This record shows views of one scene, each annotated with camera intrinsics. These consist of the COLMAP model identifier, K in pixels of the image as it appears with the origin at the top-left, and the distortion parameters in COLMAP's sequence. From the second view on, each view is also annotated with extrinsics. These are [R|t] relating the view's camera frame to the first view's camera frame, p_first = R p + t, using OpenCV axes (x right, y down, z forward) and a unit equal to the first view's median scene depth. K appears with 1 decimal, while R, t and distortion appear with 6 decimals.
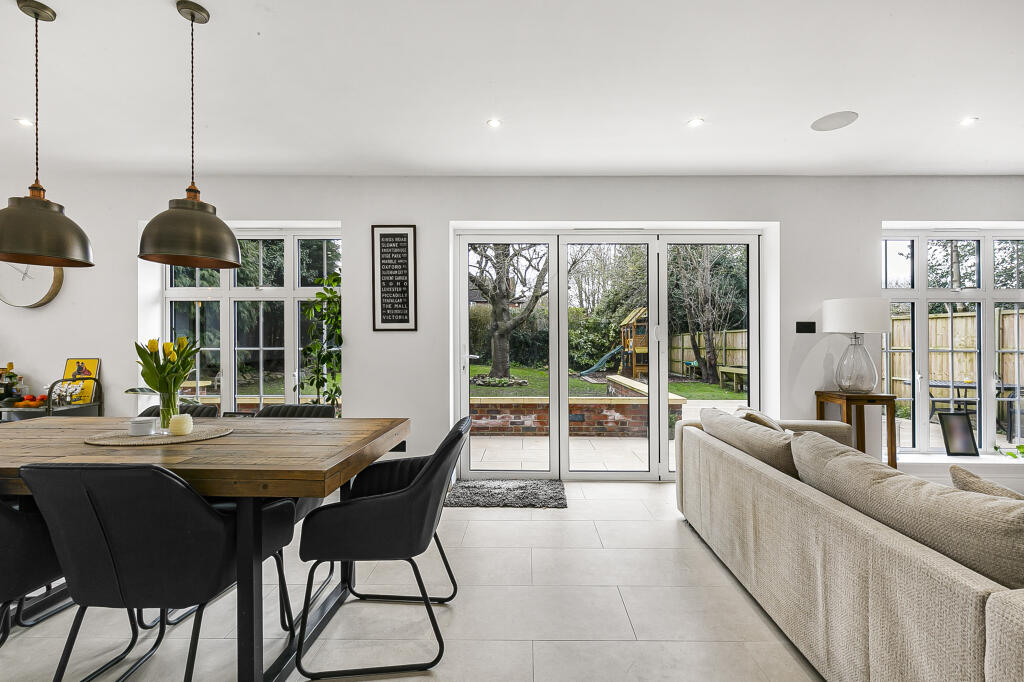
lens RADIAL K [[469.0, 0, 512.3], [0, 469.0, 339.5], [0, 0, 1]] dist [0.001963, -0.000152]
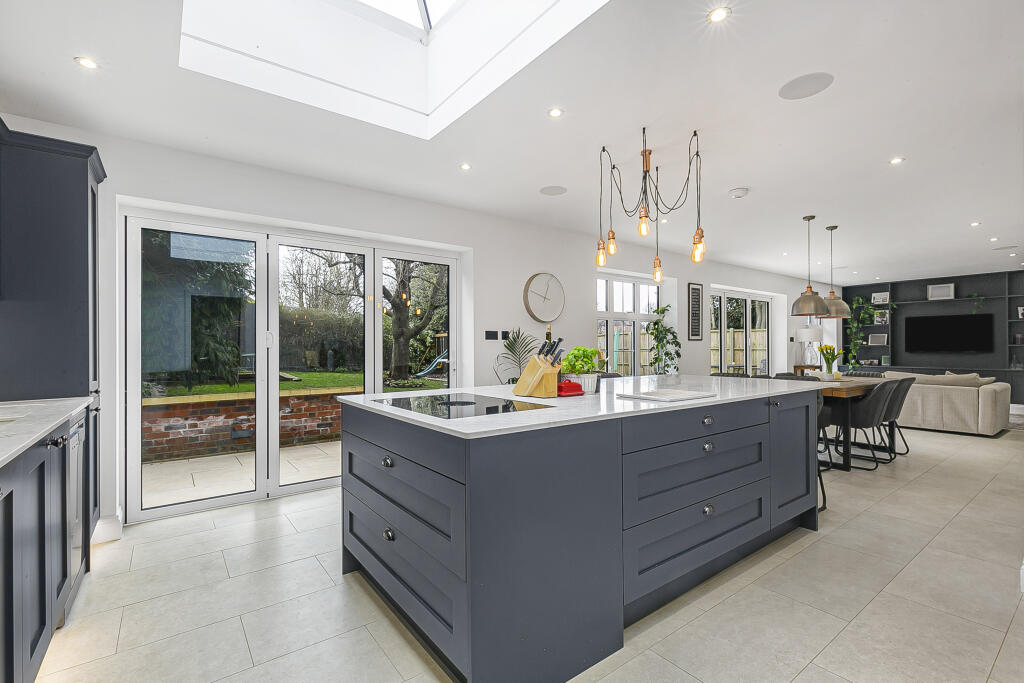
lens RADIAL K [[469.0, 0, 501.8], [0, 469.0, 346.4], [0, 0, 1]] dist [0.001963, -0.000152]
pose [[0.785140, -0.003361, 0.619309, -2.005961], [0.001045, 0.999991, 0.004103, -0.002813], [-0.619317, -0.002574, 0.785137, 0.013888]]
